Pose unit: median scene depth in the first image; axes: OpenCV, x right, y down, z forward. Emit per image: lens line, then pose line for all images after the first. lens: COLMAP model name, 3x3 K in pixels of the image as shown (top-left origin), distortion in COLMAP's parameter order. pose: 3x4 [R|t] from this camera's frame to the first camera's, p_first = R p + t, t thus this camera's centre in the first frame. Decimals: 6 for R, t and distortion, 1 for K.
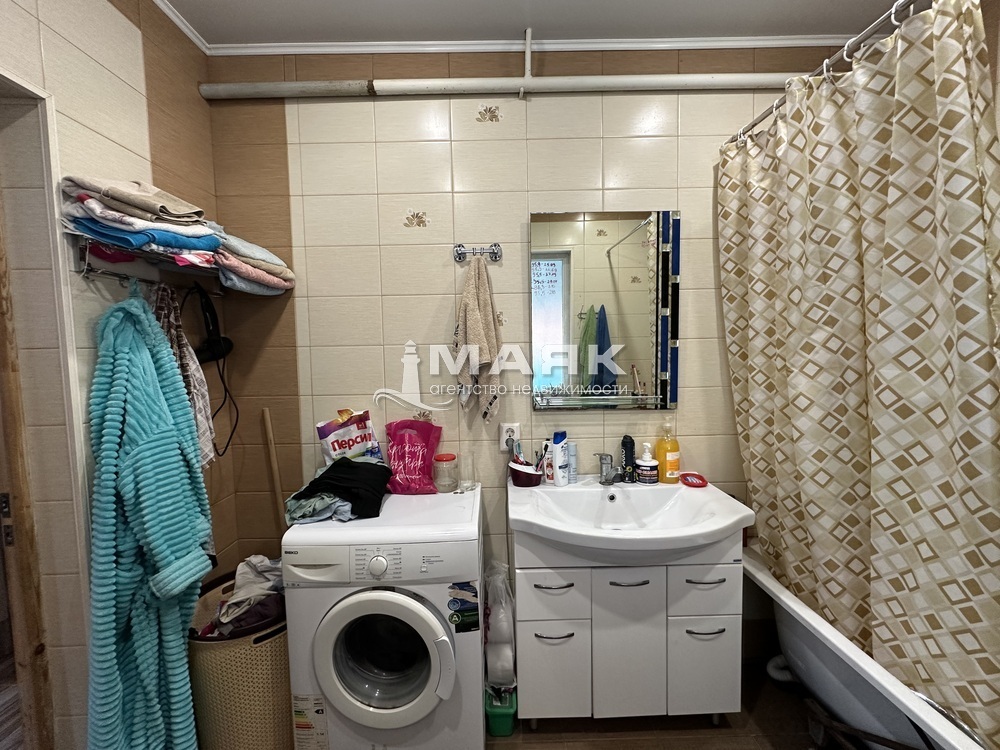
lens RADIAL K [[398.3, 0, 503.6], [0, 398.3, 373.1], [0, 0, 1]] dist [-0.003959, 0.000803]
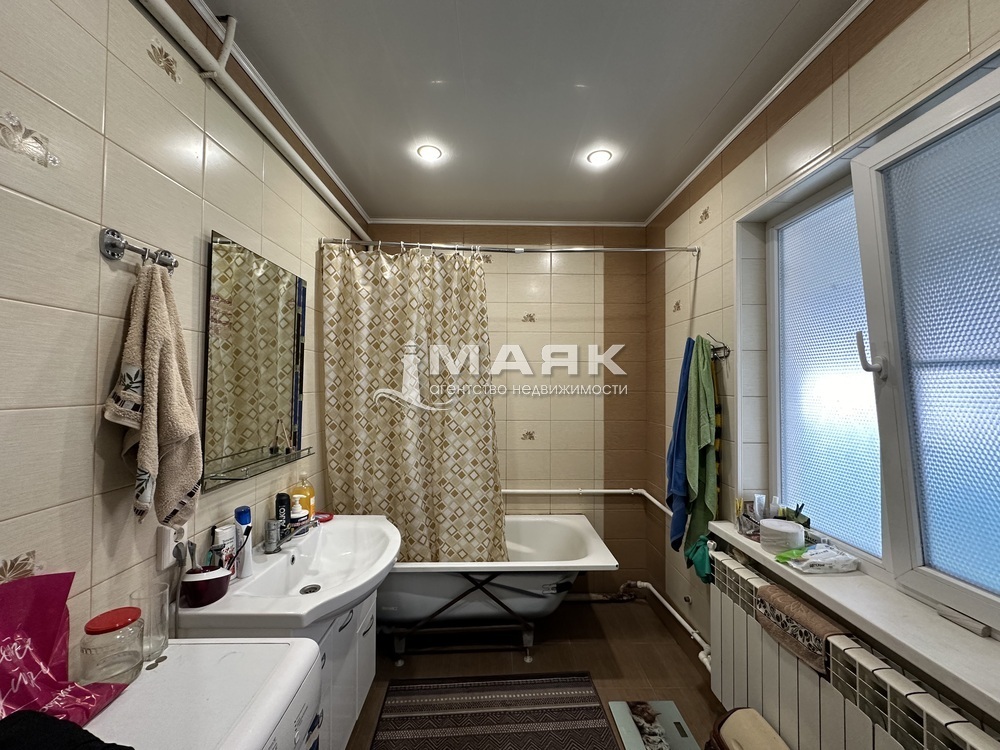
lens RADIAL K [[398.3, 0, 497.5], [0, 398.3, 372.0], [0, 0, 1]] dist [-0.003959, 0.000803]
pose [[0.002115, 0.047582, 0.998865, -0.786483], [0.052345, 0.997493, -0.047628, -0.075251], [-0.998627, 0.052386, -0.000381, 0.537088]]
